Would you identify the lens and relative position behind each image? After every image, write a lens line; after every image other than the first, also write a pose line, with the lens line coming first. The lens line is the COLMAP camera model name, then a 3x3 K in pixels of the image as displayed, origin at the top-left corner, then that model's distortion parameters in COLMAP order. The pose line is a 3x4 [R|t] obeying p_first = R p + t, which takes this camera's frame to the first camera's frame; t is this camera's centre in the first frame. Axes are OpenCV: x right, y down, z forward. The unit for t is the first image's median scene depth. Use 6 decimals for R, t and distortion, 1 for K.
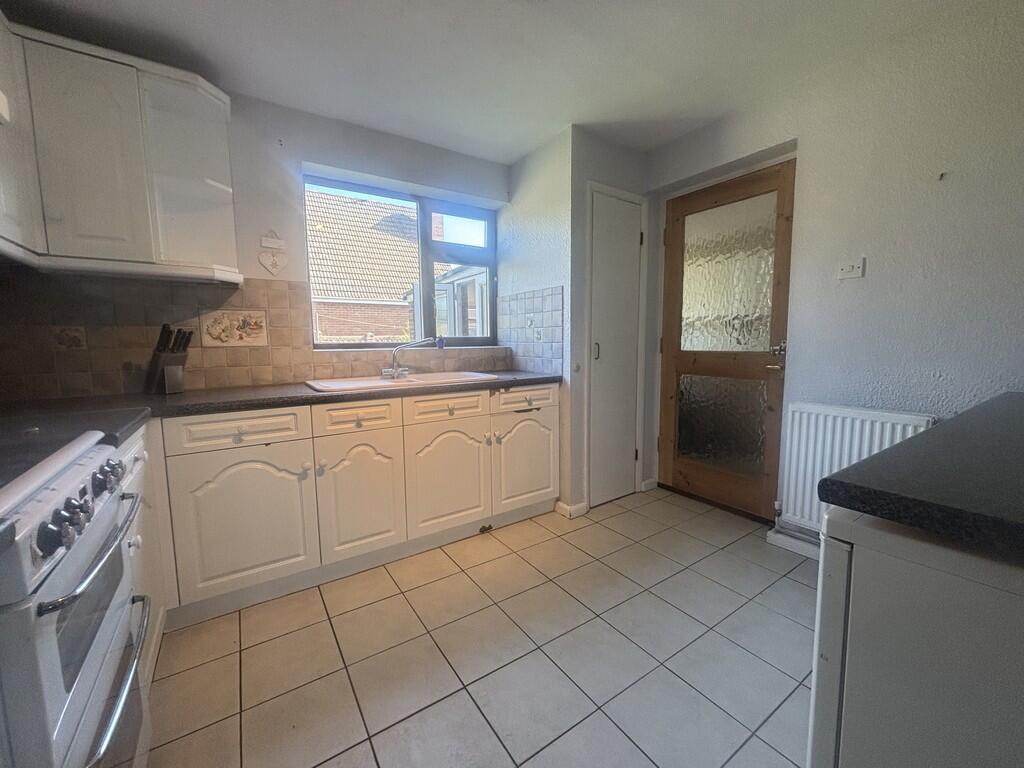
lens RADIAL K [[410.3, 0, 511.3], [0, 410.3, 379.8], [0, 0, 1]] dist [-0.000630, -0.000284]
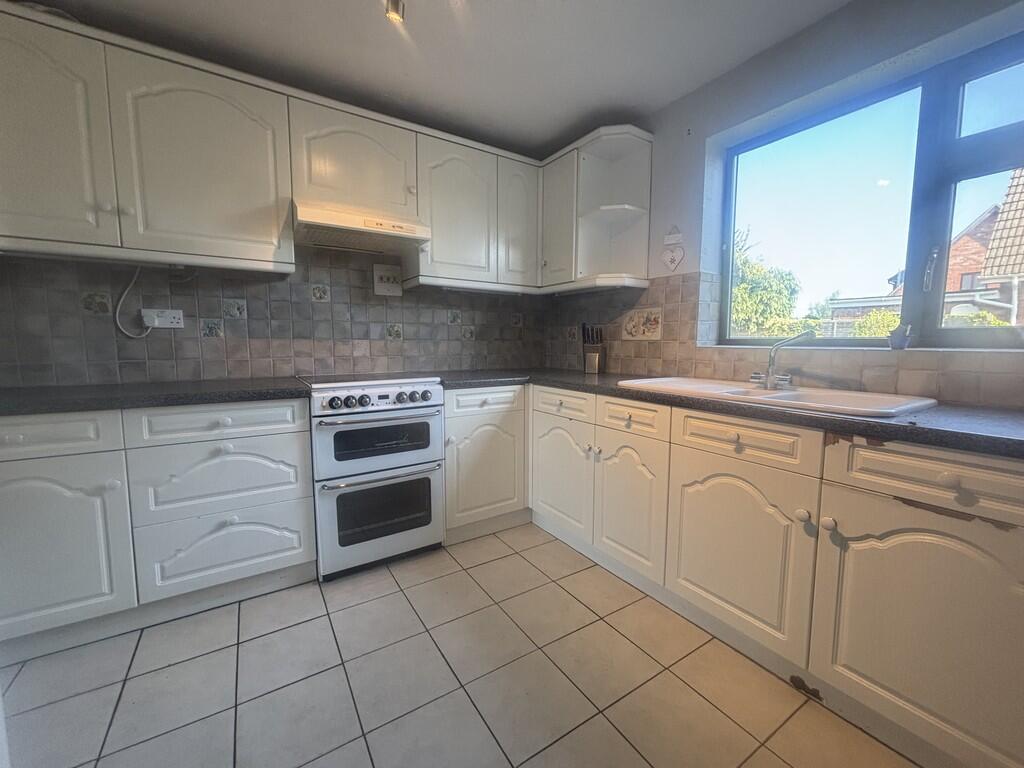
lens RADIAL K [[410.3, 0, 513.0], [0, 410.3, 384.4], [0, 0, 1]] dist [-0.000630, -0.000284]
pose [[-0.031057, 0.115343, -0.992840, 0.485800], [-0.099653, 0.988013, 0.117900, -0.057600], [0.994537, 0.102601, -0.019191, 0.664615]]
